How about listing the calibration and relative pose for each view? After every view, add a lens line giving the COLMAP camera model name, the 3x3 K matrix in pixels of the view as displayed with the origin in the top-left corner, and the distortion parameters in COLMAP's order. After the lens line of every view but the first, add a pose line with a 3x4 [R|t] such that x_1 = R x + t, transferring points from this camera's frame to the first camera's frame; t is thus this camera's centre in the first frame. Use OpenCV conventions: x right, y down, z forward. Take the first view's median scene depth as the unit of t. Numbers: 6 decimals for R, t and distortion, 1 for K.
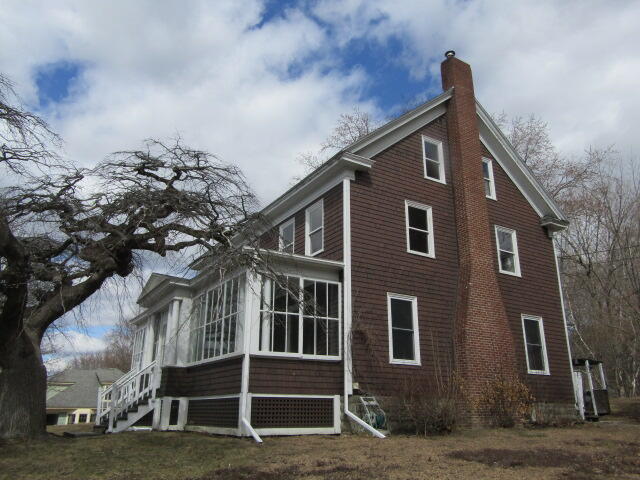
lens RADIAL K [[518.2, 0, 321.1], [0, 518.2, 241.2], [0, 0, 1]] dist [0.000388, -0.013623]
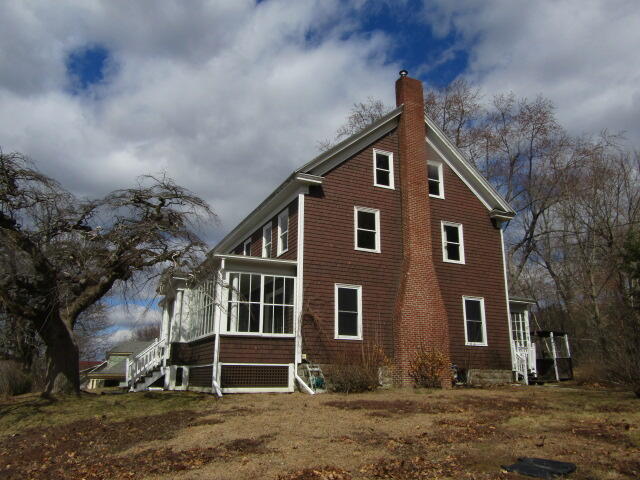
lens RADIAL K [[518.2, 0, 318.7], [0, 518.2, 239.1], [0, 0, 1]] dist [0.000388, -0.013623]
pose [[0.993502, -0.030049, -0.109776, 0.222816], [0.035979, 0.997976, 0.052437, -0.073405], [0.107978, -0.056046, 0.992572, -0.243715]]
